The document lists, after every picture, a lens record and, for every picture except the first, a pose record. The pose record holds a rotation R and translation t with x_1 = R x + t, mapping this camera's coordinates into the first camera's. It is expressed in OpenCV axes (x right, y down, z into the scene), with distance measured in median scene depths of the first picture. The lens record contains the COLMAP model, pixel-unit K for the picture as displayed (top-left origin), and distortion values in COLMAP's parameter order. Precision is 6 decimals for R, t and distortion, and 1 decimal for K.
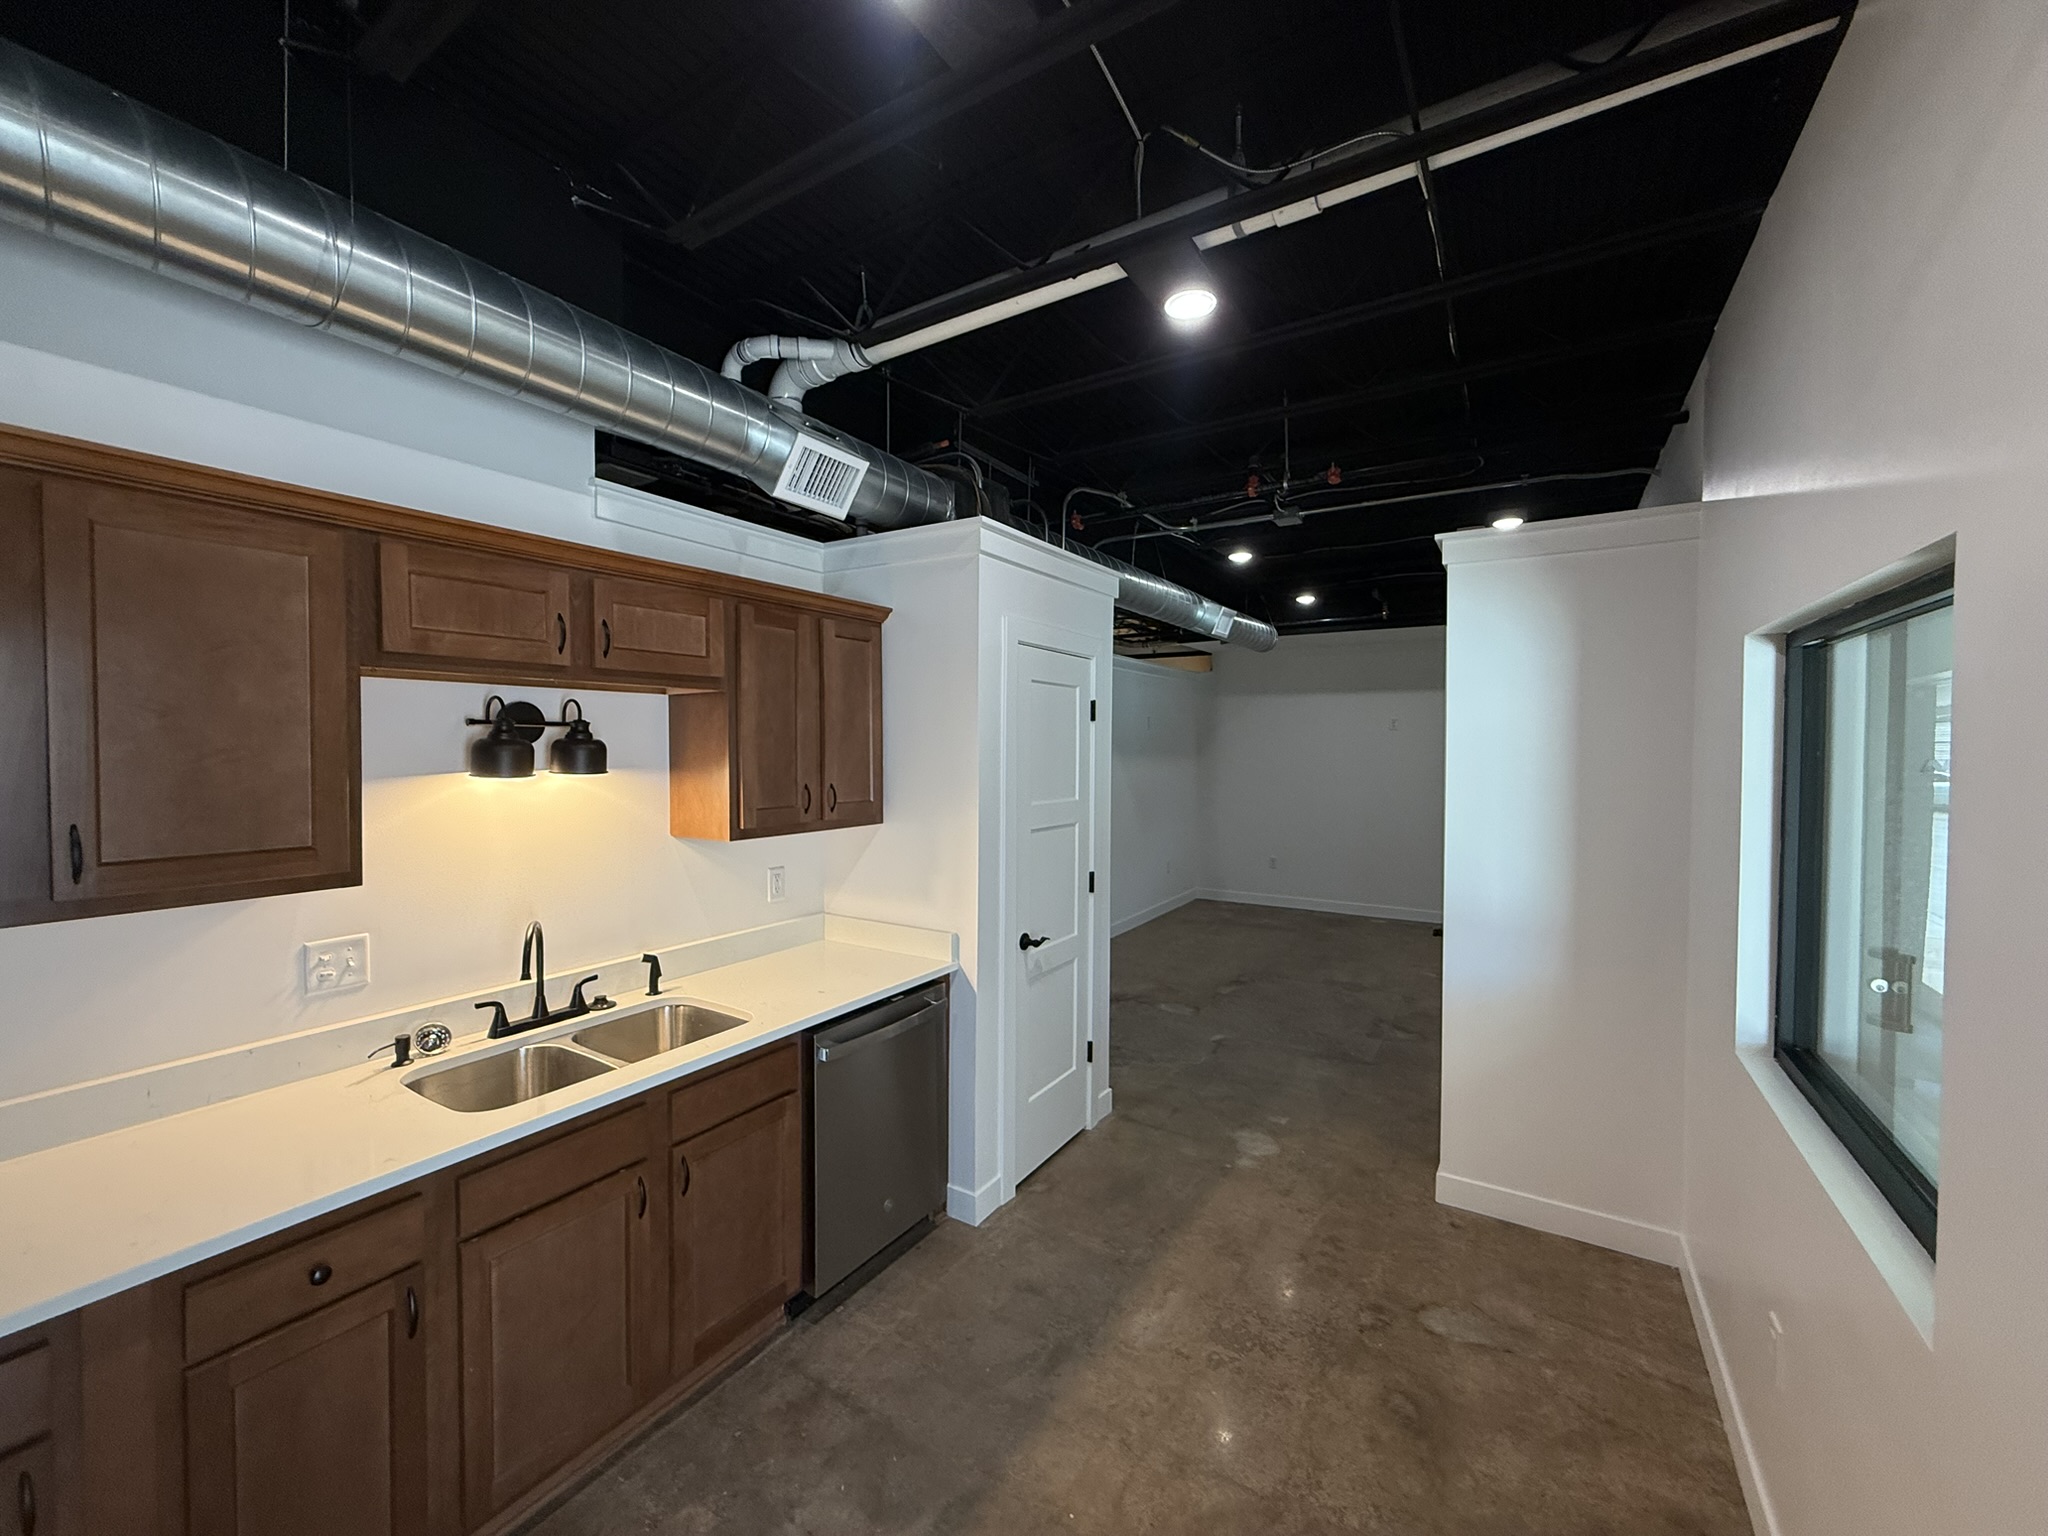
lens RADIAL K [[811.4, 0, 1018.6], [0, 811.4, 767.4], [0, 0, 1]] dist [0.001912, 0.000221]
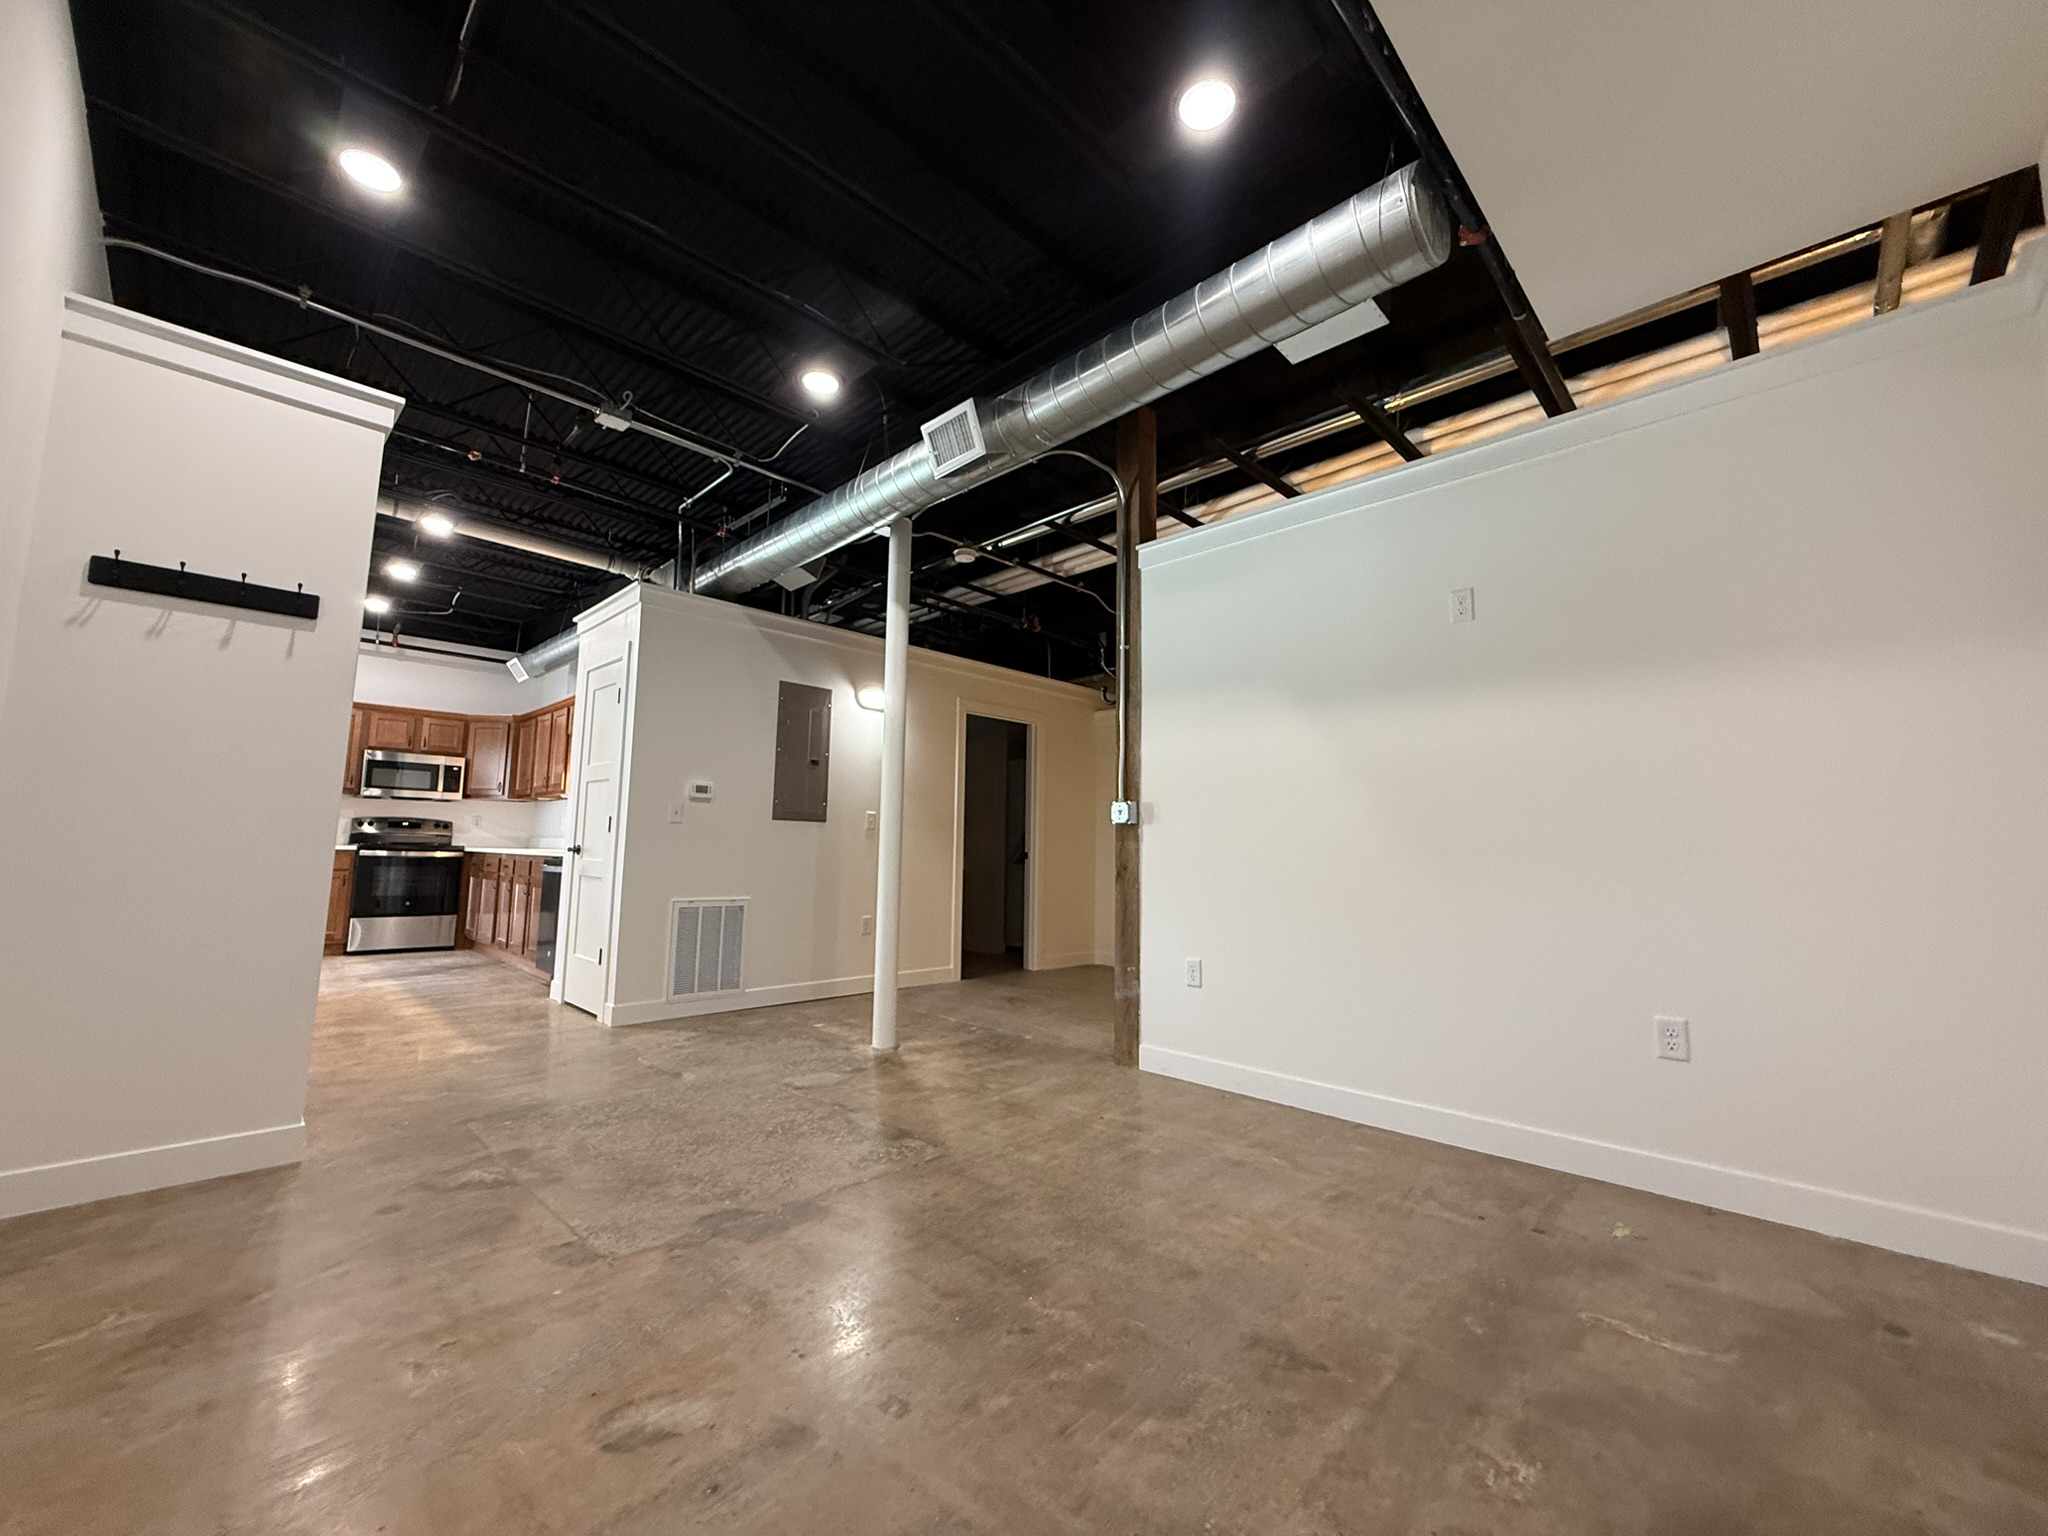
lens RADIAL K [[811.4, 0, 1018.6], [0, 811.4, 767.4], [0, 0, 1]] dist [0.001912, 0.000221]
pose [[-0.212109, -0.104731, -0.971618, 0.833975], [-0.036926, 0.994390, -0.099124, 0.101772], [0.976548, 0.014853, -0.214786, 1.300909]]
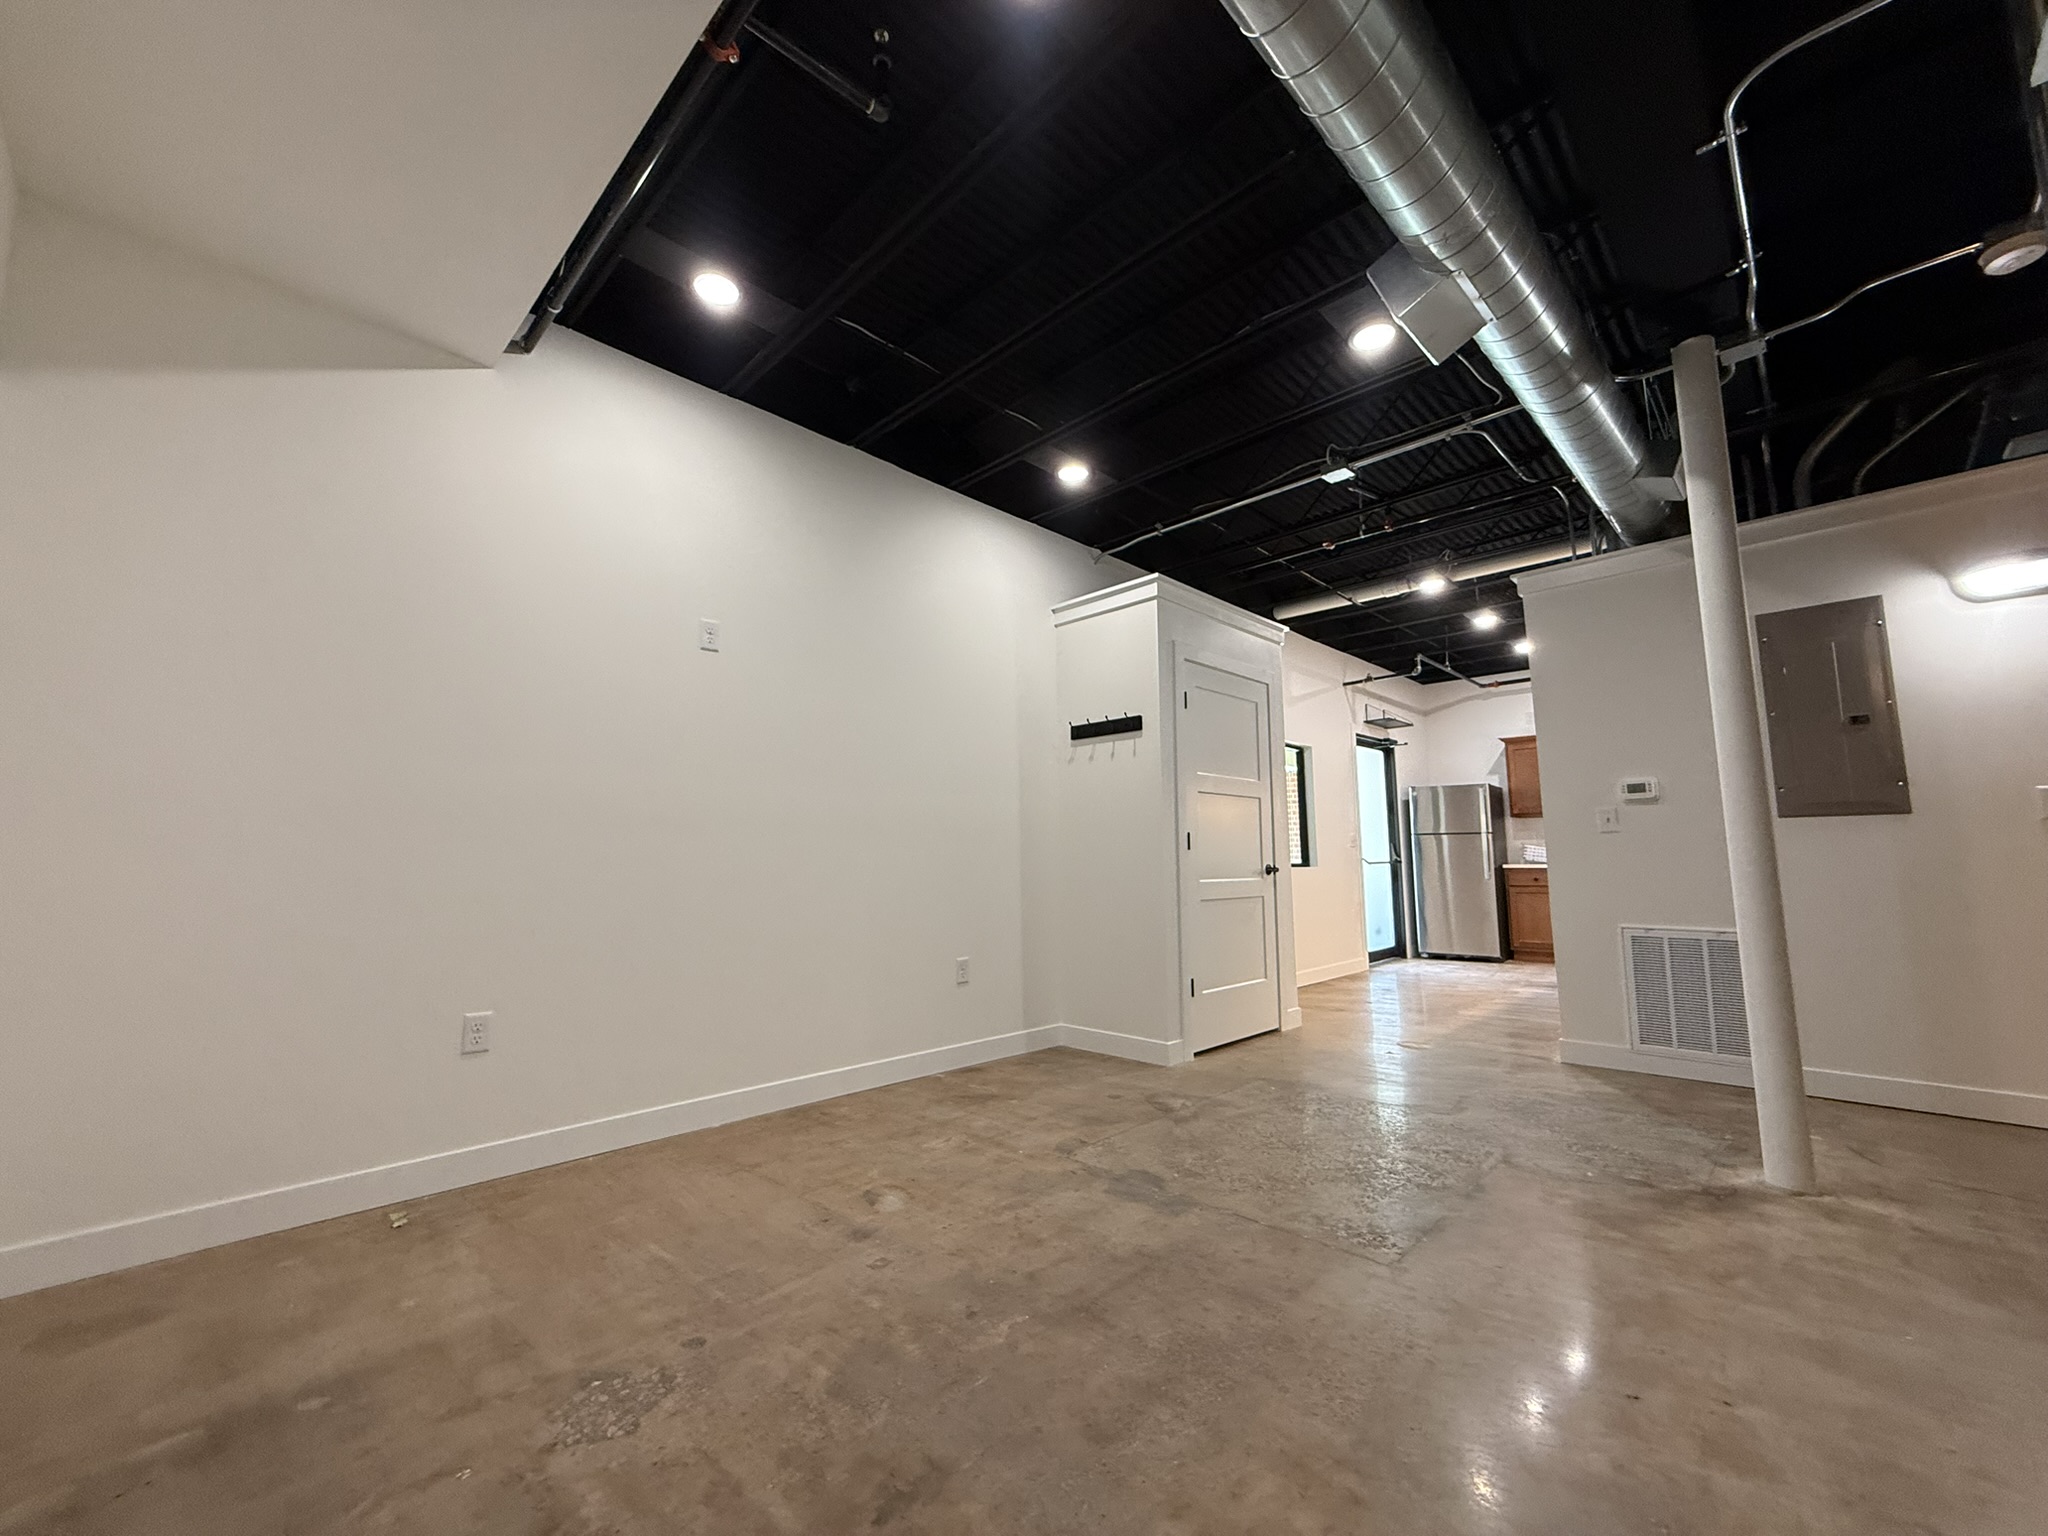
lens RADIAL K [[811.4, 0, 1018.6], [0, 811.4, 767.4], [0, 0, 1]] dist [0.001912, 0.000221]
pose [[-0.979054, 0.033859, 0.200767, 0.411214], [0.014049, 0.994960, -0.099285, 0.094858], [-0.203117, -0.094385, -0.974595, 1.585210]]
